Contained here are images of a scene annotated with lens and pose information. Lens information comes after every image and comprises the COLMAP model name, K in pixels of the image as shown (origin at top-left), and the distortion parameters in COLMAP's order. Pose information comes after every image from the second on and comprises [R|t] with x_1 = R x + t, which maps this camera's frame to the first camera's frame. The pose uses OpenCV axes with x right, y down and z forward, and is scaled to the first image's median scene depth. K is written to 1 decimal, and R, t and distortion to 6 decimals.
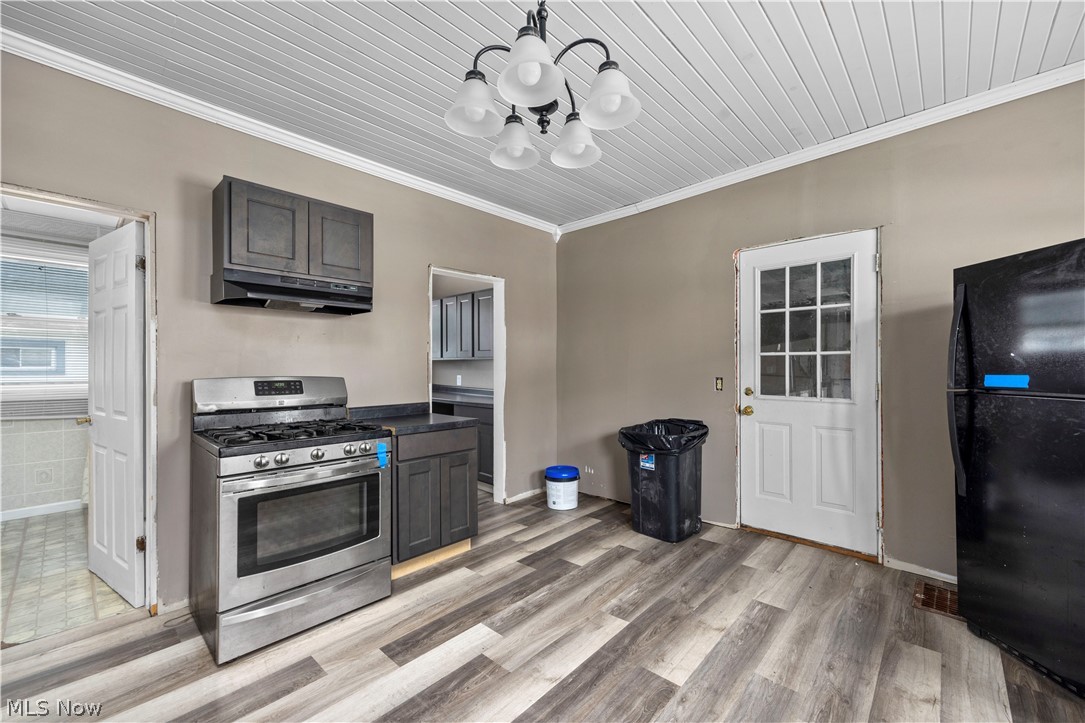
lens RADIAL K [[440.1, 0, 540.3], [0, 440.1, 364.0], [0, 0, 1]] dist [0.008441, -0.000506]
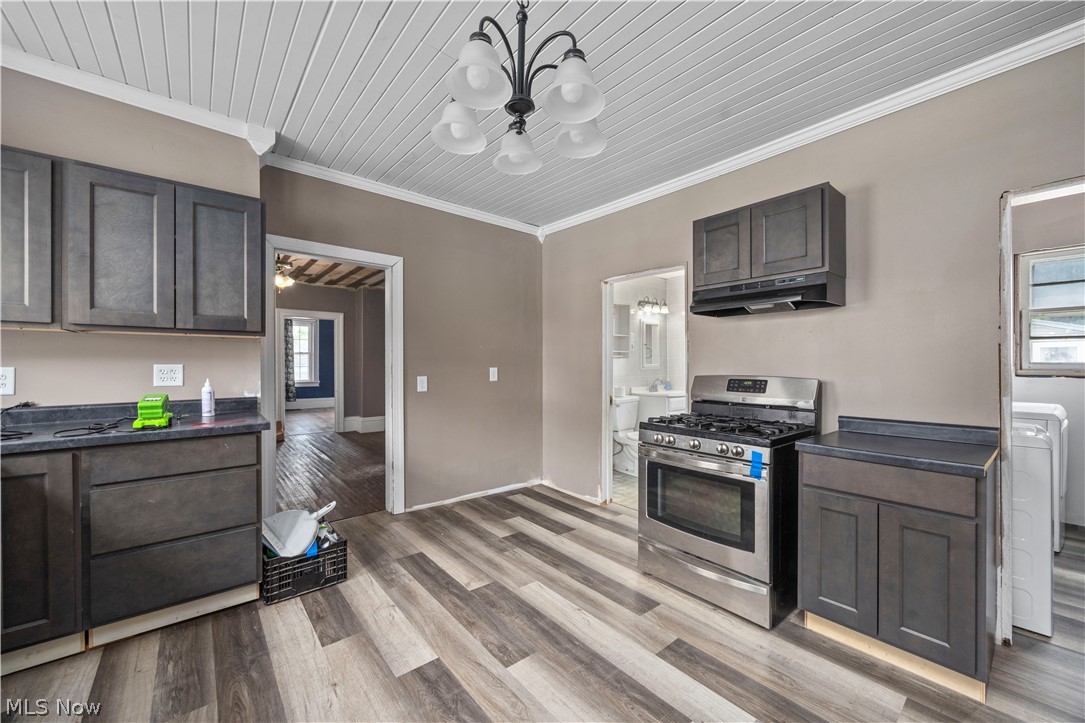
lens RADIAL K [[418.3, 0, 545.8], [0, 418.3, 365.4], [0, 0, 1]] dist [0.004140, 0.000189]
pose [[-0.117289, 0.000511, -0.993098, 0.521693], [0.001113, 0.999999, 0.000383, 0.001699], [0.993097, -0.001060, -0.117290, 0.646281]]
